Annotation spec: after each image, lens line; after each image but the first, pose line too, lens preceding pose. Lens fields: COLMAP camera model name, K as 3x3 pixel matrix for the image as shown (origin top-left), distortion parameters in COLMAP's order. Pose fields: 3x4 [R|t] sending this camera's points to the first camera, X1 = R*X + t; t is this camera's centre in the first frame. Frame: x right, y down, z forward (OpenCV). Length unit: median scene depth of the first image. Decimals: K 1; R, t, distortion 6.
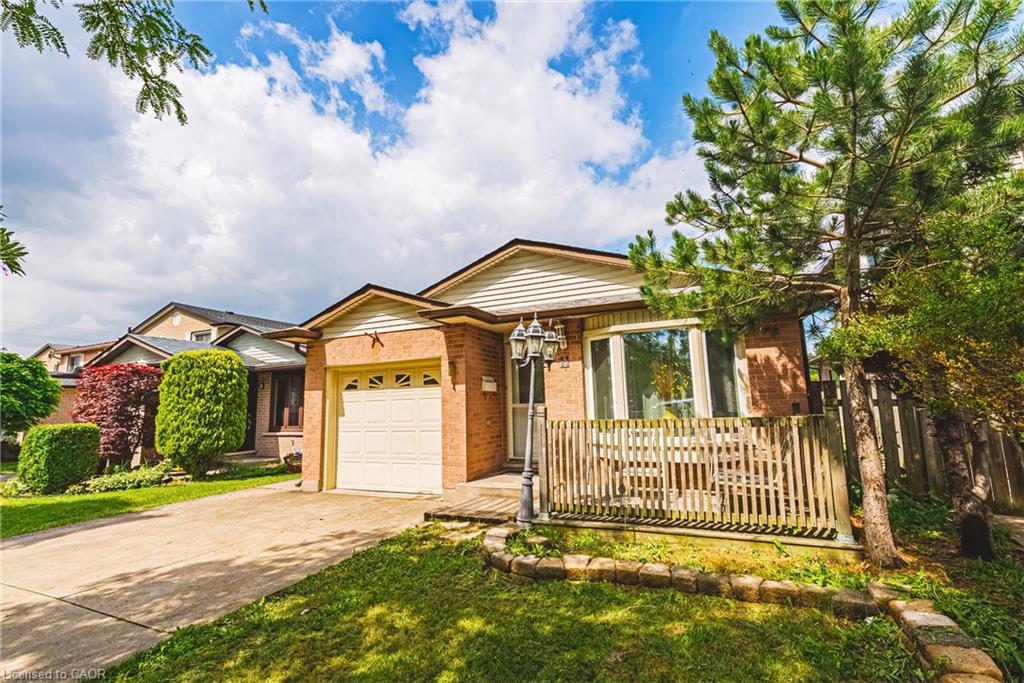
lens RADIAL K [[444.4, 0, 512.0], [0, 444.4, 341.5], [0, 0, 1]] dist [-0.001301, -0.000366]
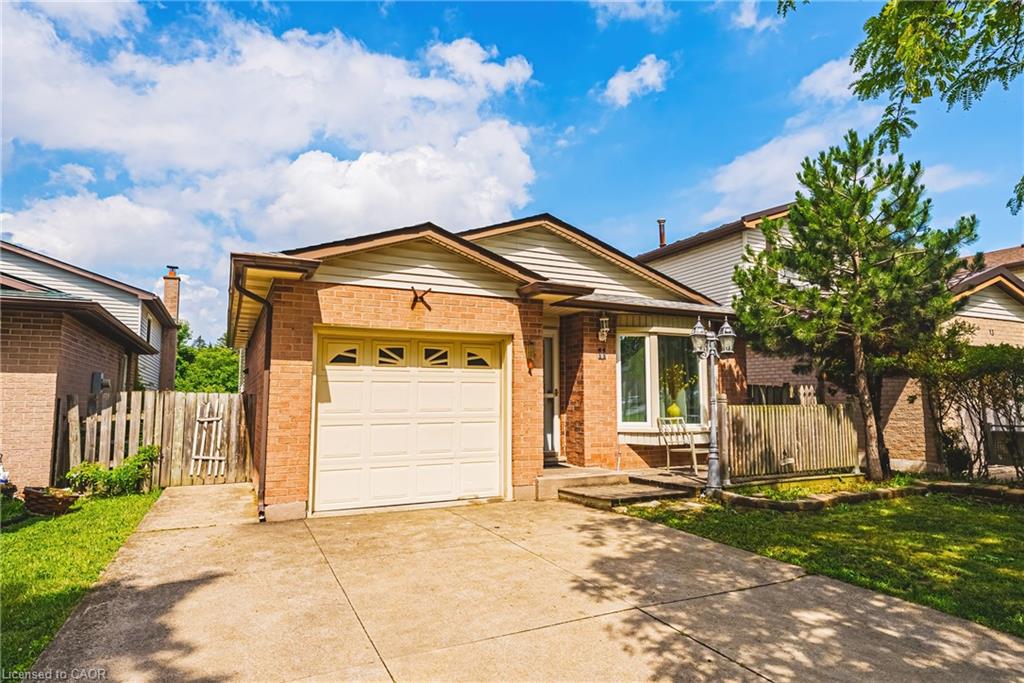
lens RADIAL K [[601.1, 0, 512.0], [0, 601.1, 341.5], [0, 0, 1]] dist [0.005677, 0.000571]
pose [[0.640917, 0.103940, 0.760541, -1.084757], [-0.123639, 0.991832, -0.031357, 0.088136], [-0.757588, -0.073935, 0.648533, 0.265157]]
